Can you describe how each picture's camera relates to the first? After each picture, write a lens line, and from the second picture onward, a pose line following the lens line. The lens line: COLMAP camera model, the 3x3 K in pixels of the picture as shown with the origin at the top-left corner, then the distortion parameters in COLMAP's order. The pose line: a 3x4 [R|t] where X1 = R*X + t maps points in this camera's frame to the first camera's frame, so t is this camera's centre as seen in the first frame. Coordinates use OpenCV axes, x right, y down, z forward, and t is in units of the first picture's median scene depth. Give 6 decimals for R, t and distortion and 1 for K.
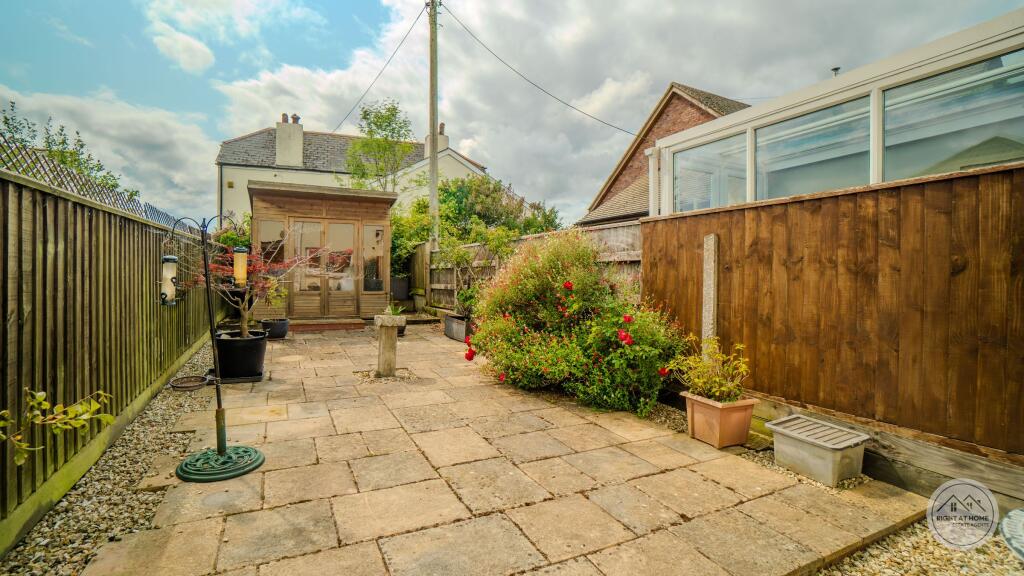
lens RADIAL K [[467.5, 0, 512.3], [0, 467.5, 288.1], [0, 0, 1]] dist [-0.031070, 0.002027]
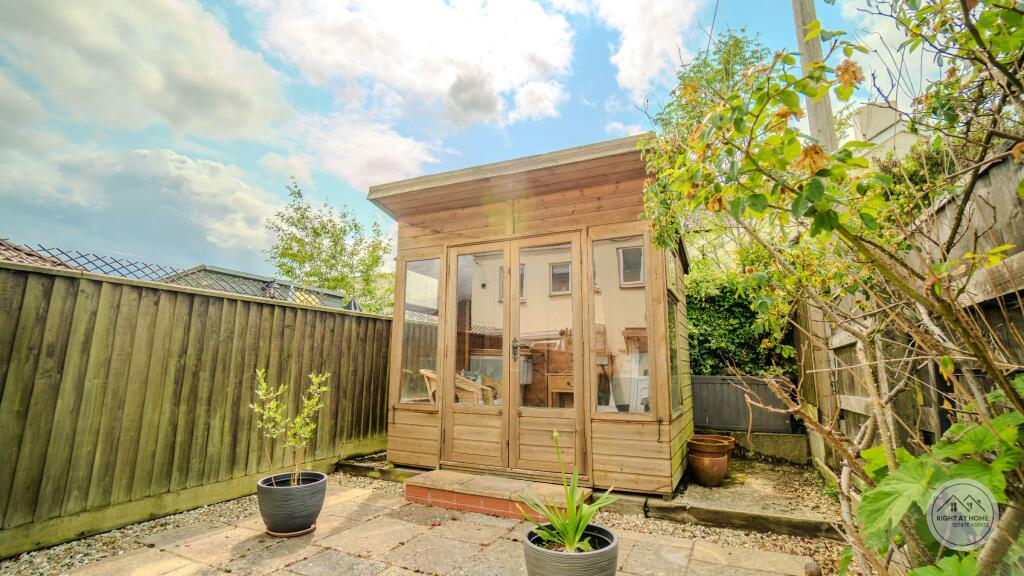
lens RADIAL K [[467.5, 0, 514.8], [0, 467.5, 290.2], [0, 0, 1]] dist [-0.031070, 0.002027]
pose [[0.615610, -0.130133, -0.777232, -0.057755], [-0.026420, 0.982309, -0.185396, -0.018816], [0.787608, 0.134666, 0.601281, 0.720926]]
